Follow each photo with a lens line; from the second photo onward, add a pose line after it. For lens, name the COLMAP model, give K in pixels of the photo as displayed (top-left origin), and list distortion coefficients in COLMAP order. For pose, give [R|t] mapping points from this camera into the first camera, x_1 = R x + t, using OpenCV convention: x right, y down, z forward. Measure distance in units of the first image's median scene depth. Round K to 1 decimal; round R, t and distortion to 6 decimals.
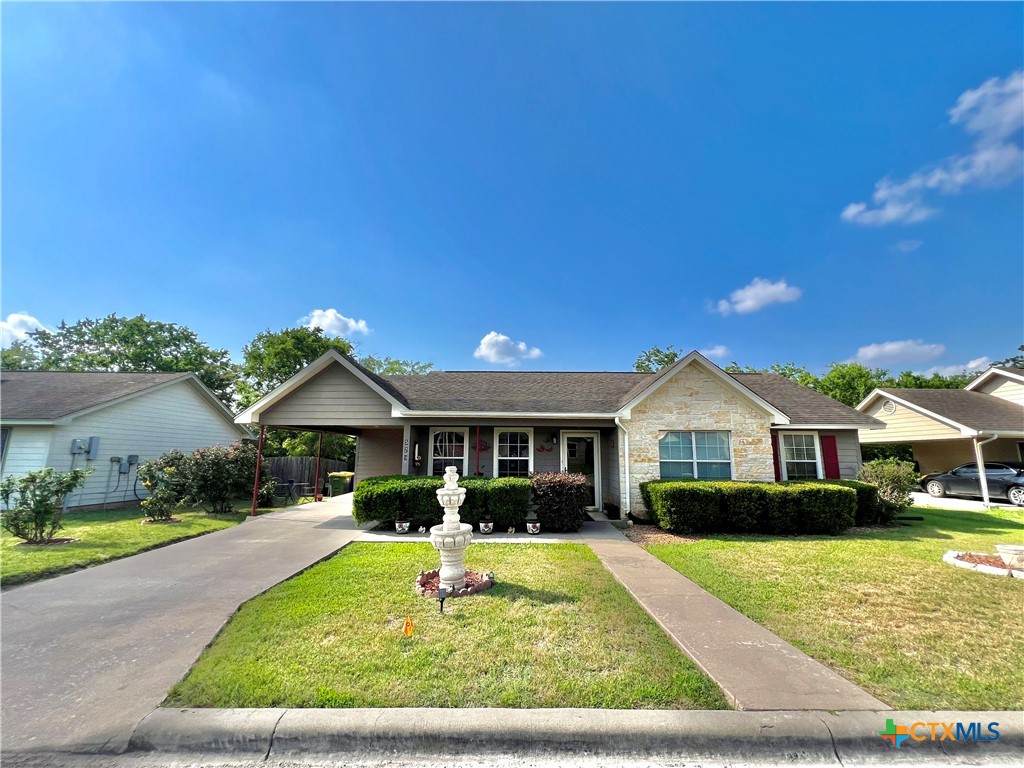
lens RADIAL K [[410.1, 0, 514.7], [0, 410.1, 387.6], [0, 0, 1]] dist [-0.000005, -0.000499]
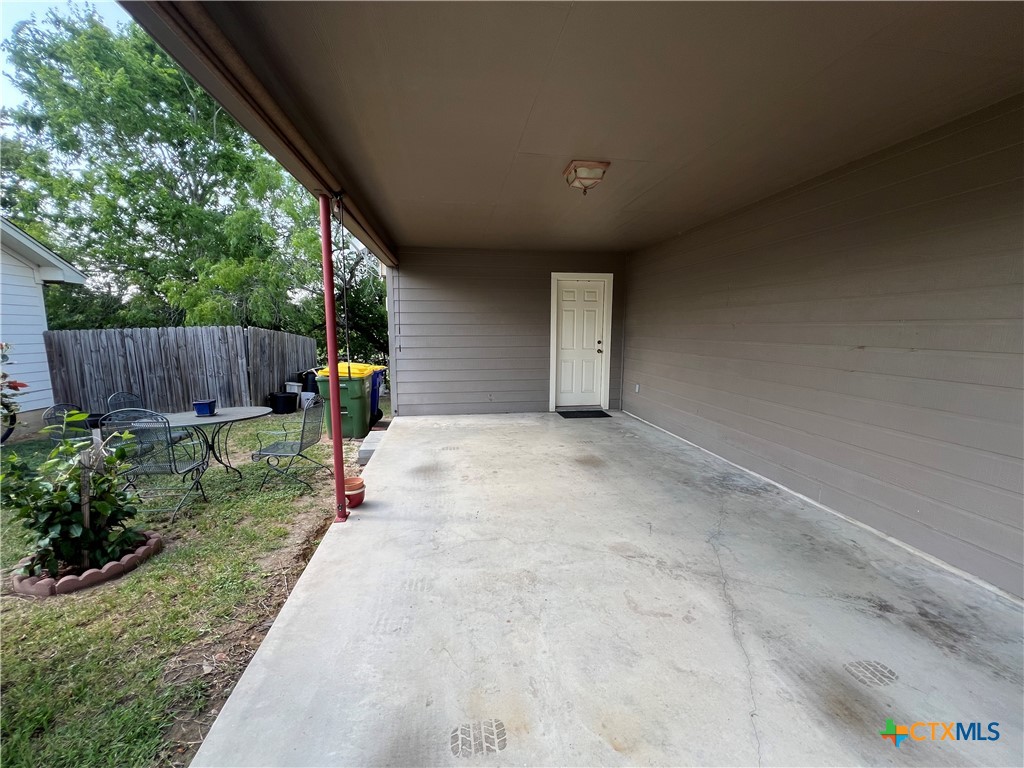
lens RADIAL K [[407.5, 0, 515.8], [0, 407.5, 384.5], [0, 0, 1]] dist [-0.000996, 0.000390]
pose [[0.988852, -0.019880, 0.147568, -0.556656], [-0.025781, 0.953220, 0.301176, 0.179544], [-0.146652, -0.301623, 0.942081, 1.066085]]
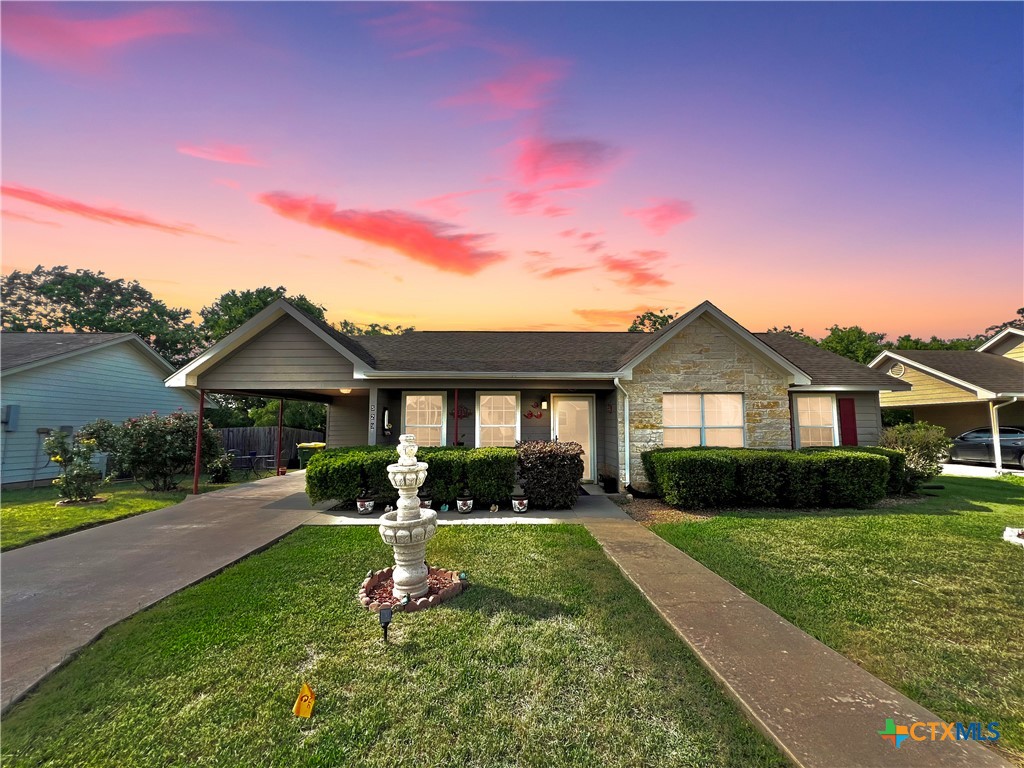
lens RADIAL K [[407.5, 0, 517.5], [0, 407.5, 387.1], [0, 0, 1]] dist [-0.000996, 0.000390]
pose [[0.999399, -0.004093, 0.034413, 0.010547], [0.001635, 0.997463, 0.071170, 0.030326], [-0.034617, -0.071071, 0.996870, 0.146158]]
